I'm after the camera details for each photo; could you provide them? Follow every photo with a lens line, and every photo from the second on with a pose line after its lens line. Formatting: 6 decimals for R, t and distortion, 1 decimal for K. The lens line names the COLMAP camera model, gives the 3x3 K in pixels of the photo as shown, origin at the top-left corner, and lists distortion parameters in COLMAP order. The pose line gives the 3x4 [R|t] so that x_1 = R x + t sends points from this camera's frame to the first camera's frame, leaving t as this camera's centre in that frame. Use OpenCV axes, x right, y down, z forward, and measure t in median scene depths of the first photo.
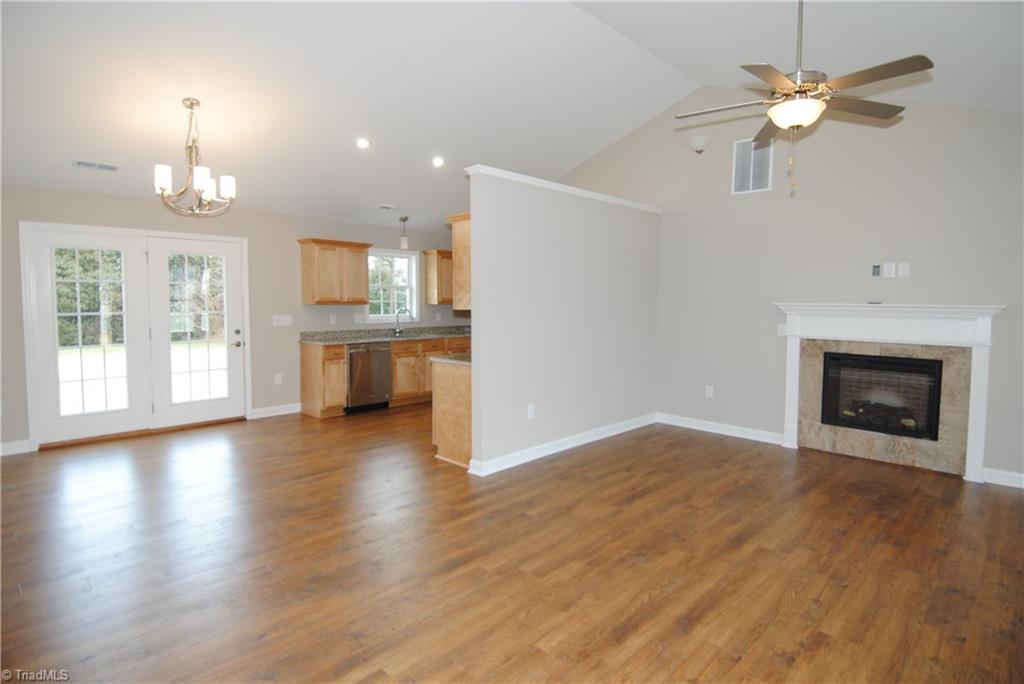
lens RADIAL K [[536.7, 0, 520.5], [0, 536.7, 328.3], [0, 0, 1]] dist [0.012887, -0.019832]
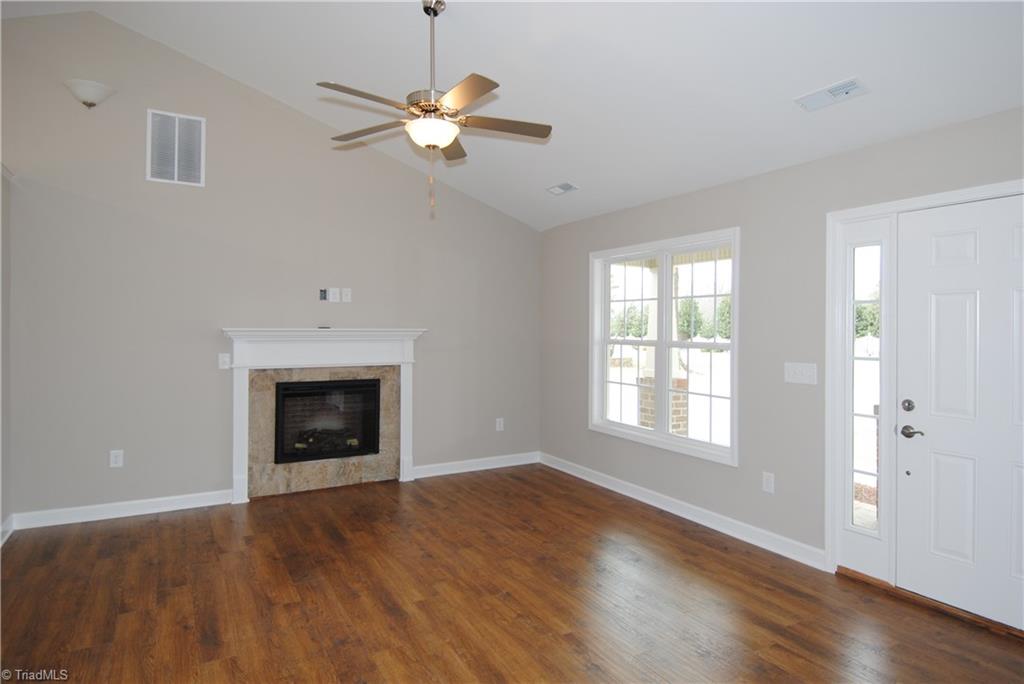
lens RADIAL K [[607.5, 0, 518.7], [0, 607.5, 327.5], [0, 0, 1]] dist [0.025400, -0.020243]
pose [[0.275001, -0.007435, 0.961415, -0.285978], [0.050025, 0.998726, -0.006585, -0.019966], [-0.960142, 0.049906, 0.275023, 0.323134]]
